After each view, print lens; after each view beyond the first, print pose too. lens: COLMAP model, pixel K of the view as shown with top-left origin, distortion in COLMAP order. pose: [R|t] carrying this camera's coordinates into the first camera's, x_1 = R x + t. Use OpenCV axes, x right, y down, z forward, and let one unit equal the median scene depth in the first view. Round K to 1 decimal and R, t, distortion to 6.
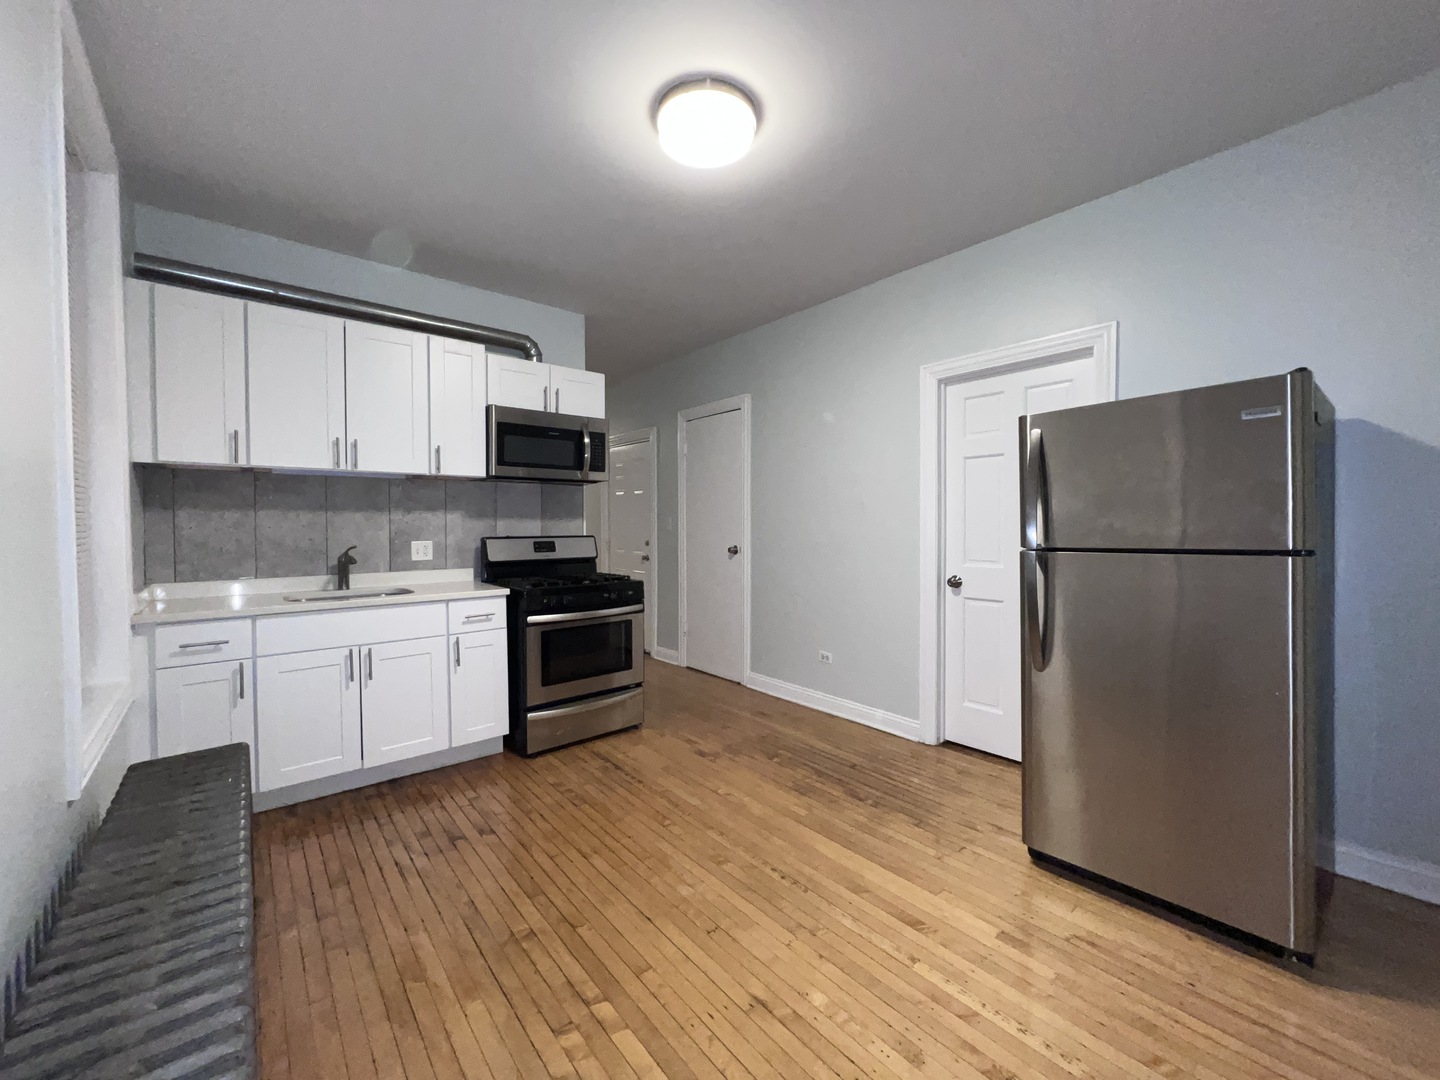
lens RADIAL K [[577.4, 0, 716.8], [0, 577.4, 533.7], [0, 0, 1]] dist [-0.003571, 0.000467]
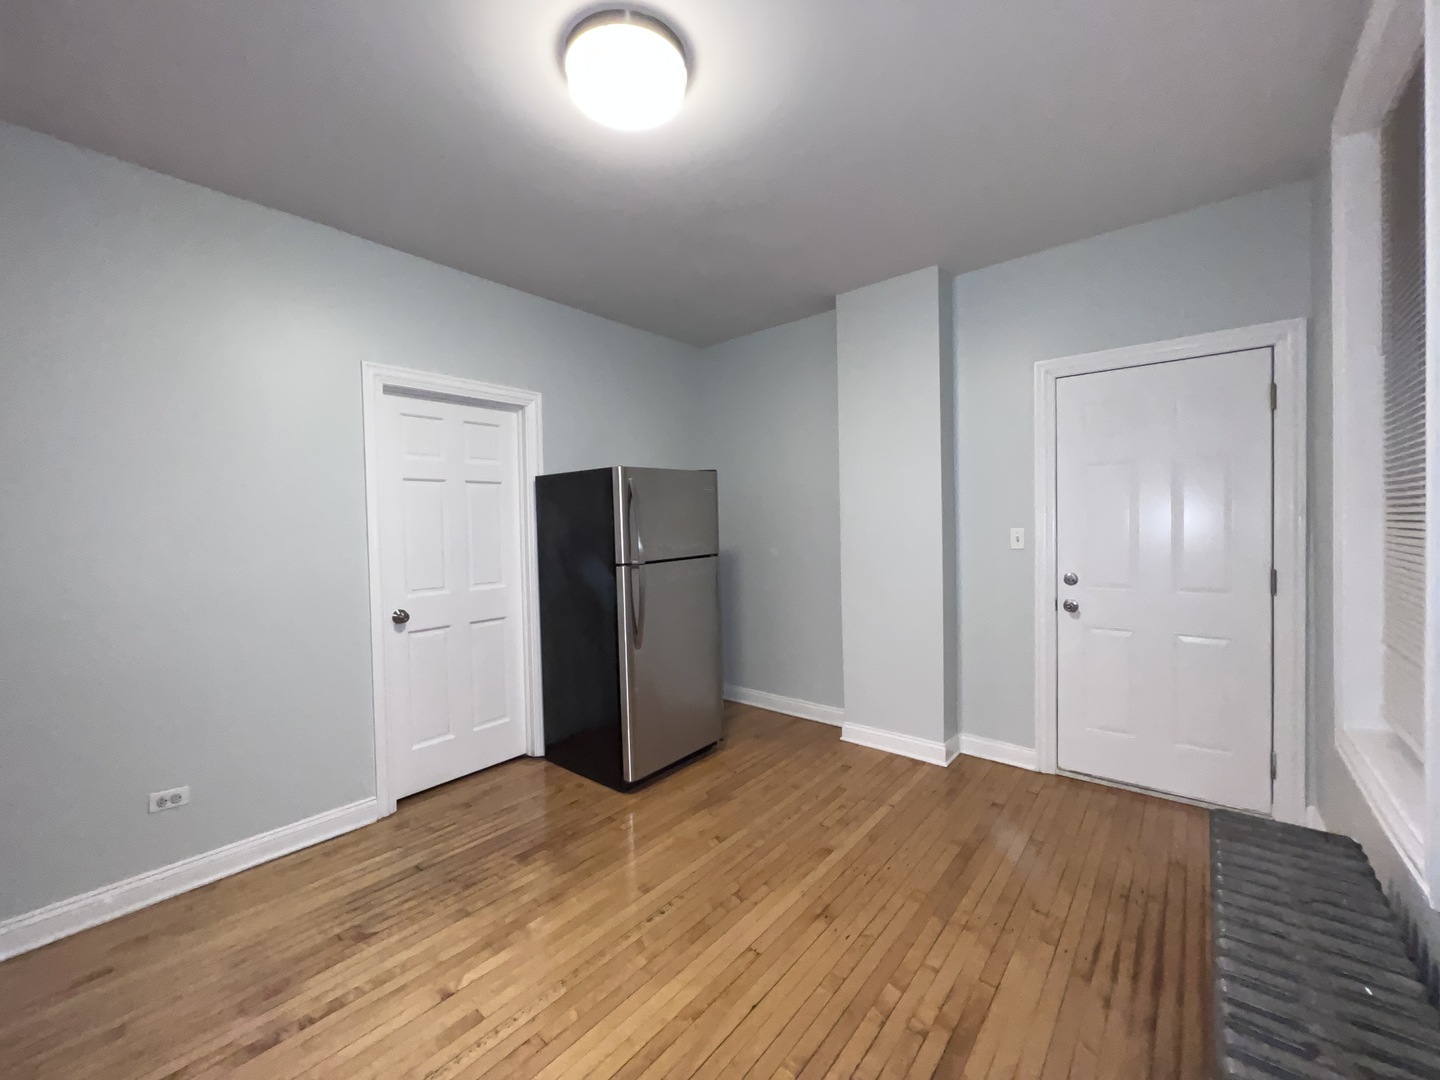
lens RADIAL K [[577.4, 0, 716.8], [0, 577.4, 533.7], [0, 0, 1]] dist [-0.003571, 0.000467]
pose [[-0.182239, -0.007840, 0.983223, -0.564342], [0.041709, 0.999007, 0.015697, -0.039361], [-0.982369, 0.043869, -0.181731, 0.692689]]
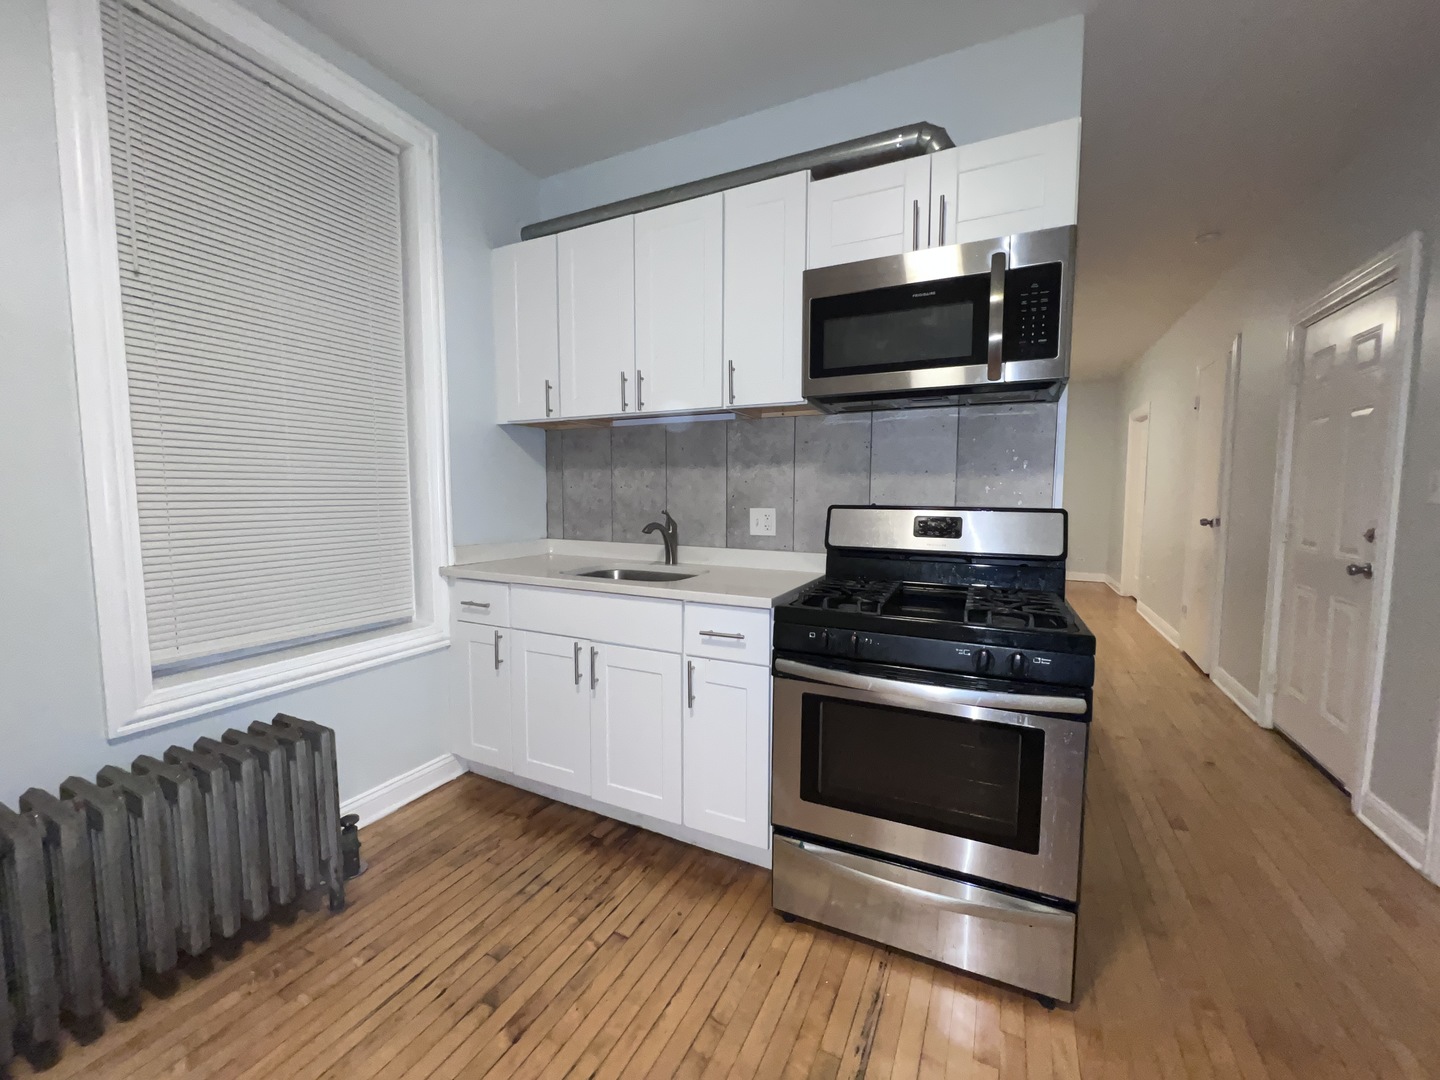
lens RADIAL K [[577.4, 0, 716.8], [0, 577.4, 533.7], [0, 0, 1]] dist [-0.003571, 0.000467]
pose [[0.402771, 0.073112, -0.912376, 0.118738], [-0.023788, 0.997304, 0.069417, -0.003908], [0.914992, -0.006256, 0.403424, 0.732109]]
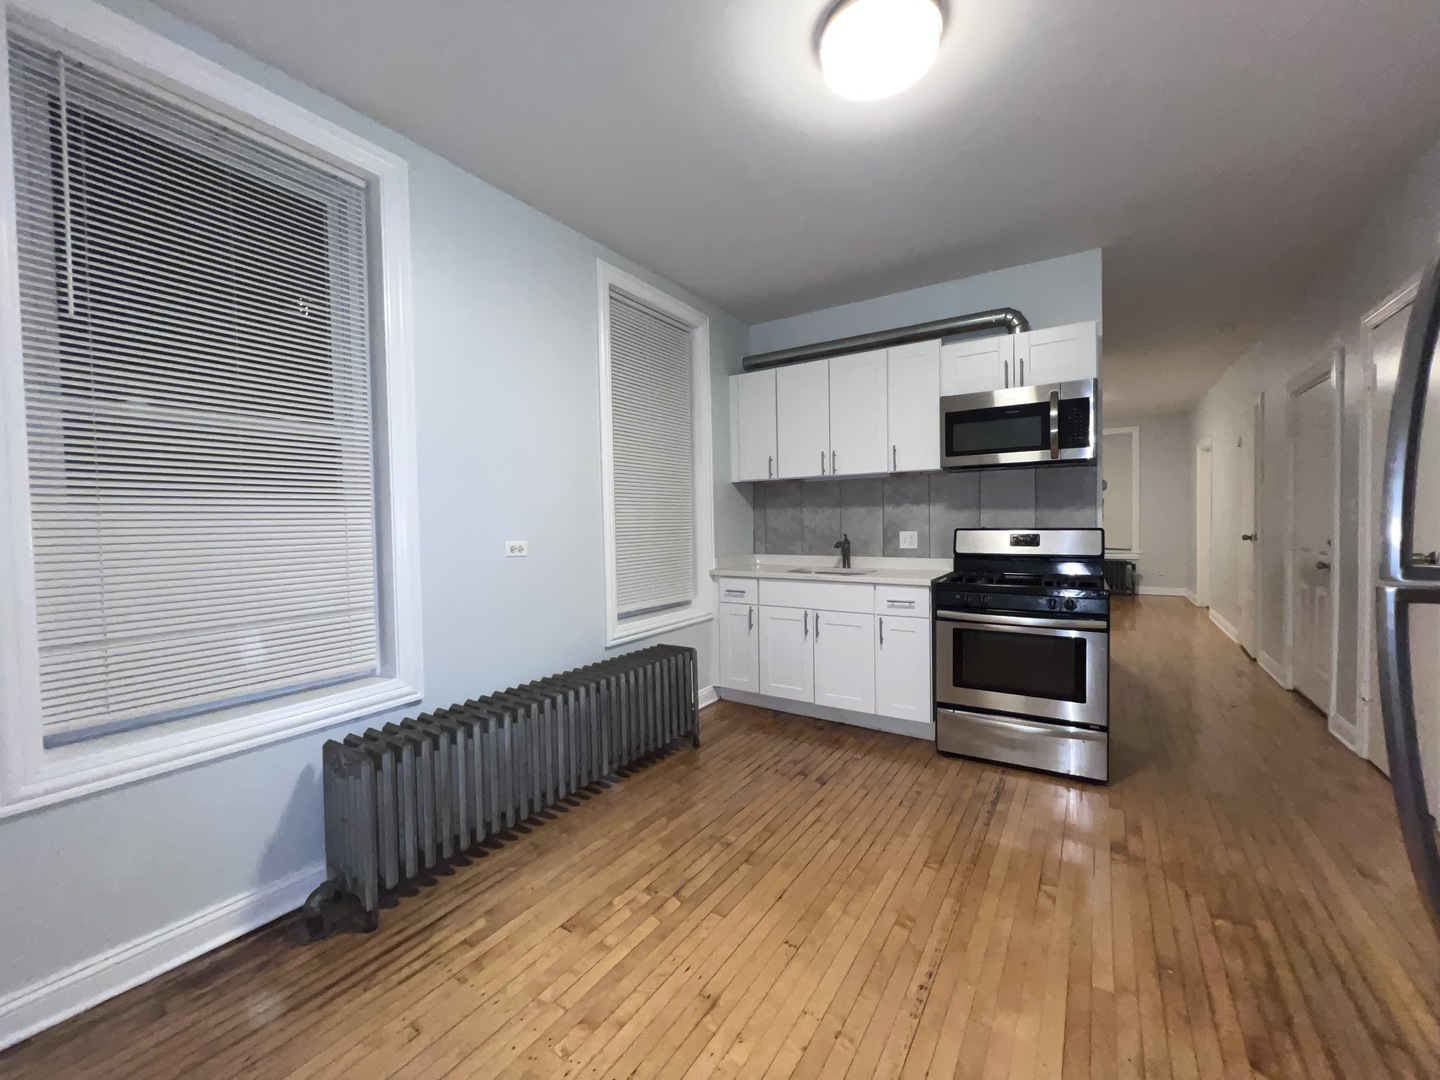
lens RADIAL K [[577.4, 0, 716.8], [0, 577.4, 533.7], [0, 0, 1]] dist [-0.003571, 0.000467]
pose [[0.291410, 0.021496, -0.956357, 0.493607], [-0.004183, 0.999767, 0.021197, -0.005226], [0.956589, -0.002177, 0.291432, 0.351635]]
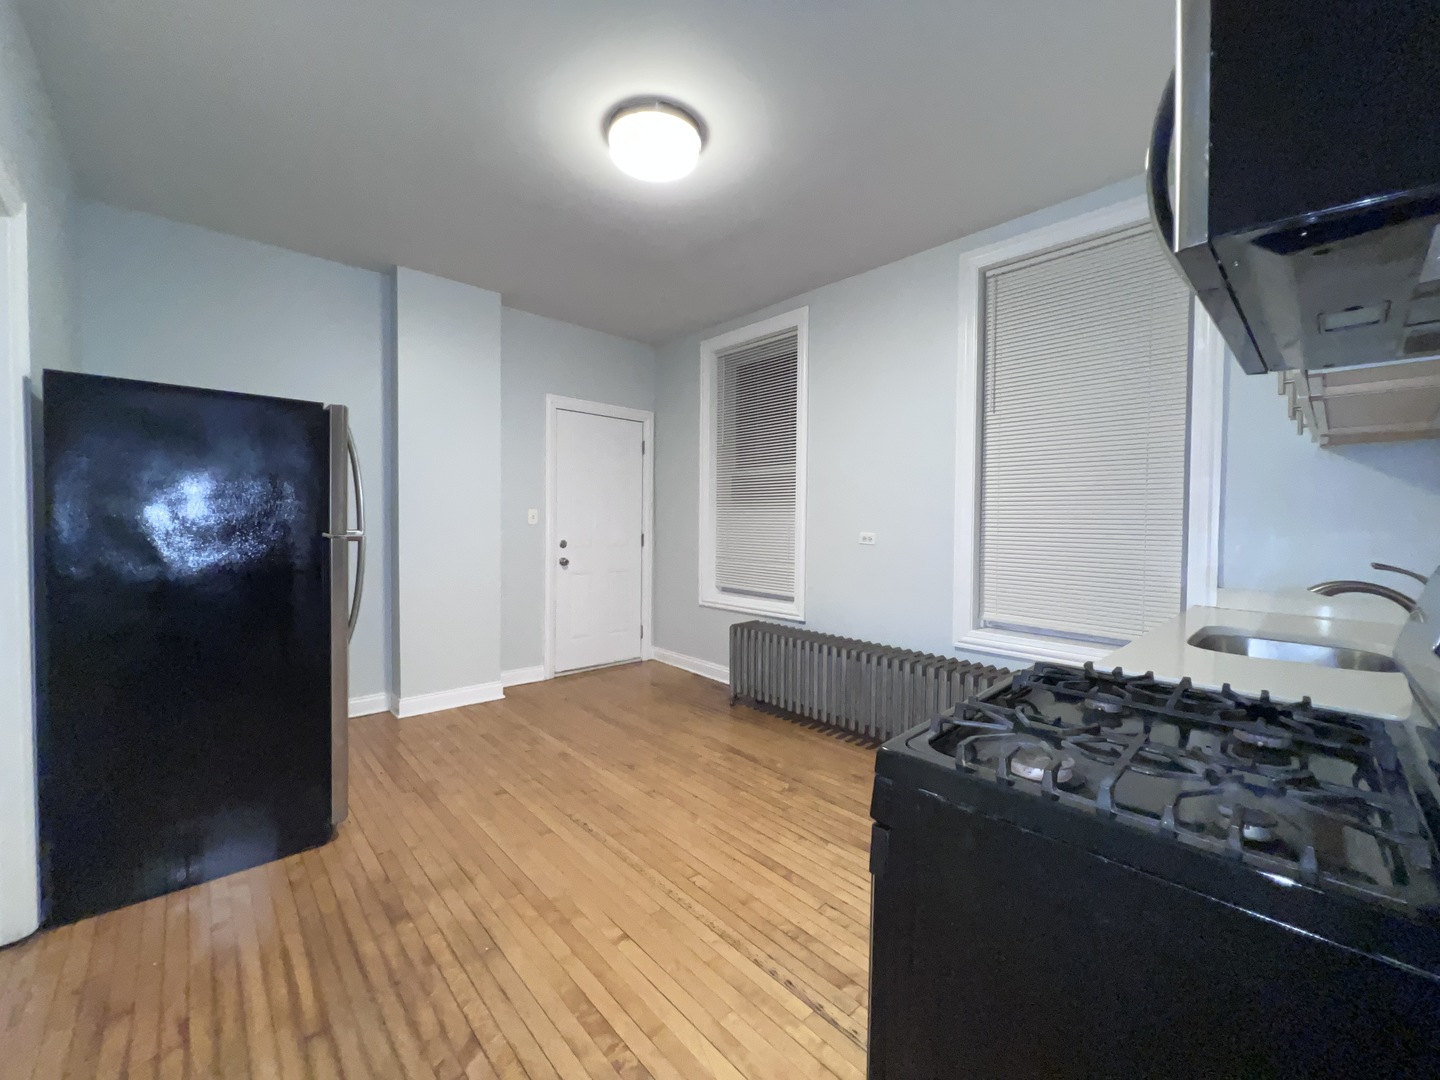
lens RADIAL K [[577.4, 0, 716.8], [0, 577.4, 533.7], [0, 0, 1]] dist [-0.003571, 0.000467]
pose [[-0.998887, -0.005249, -0.046865, -0.052126], [-0.007591, 0.998724, 0.049929, -0.026476], [0.046543, 0.050229, -0.997653, 1.403051]]
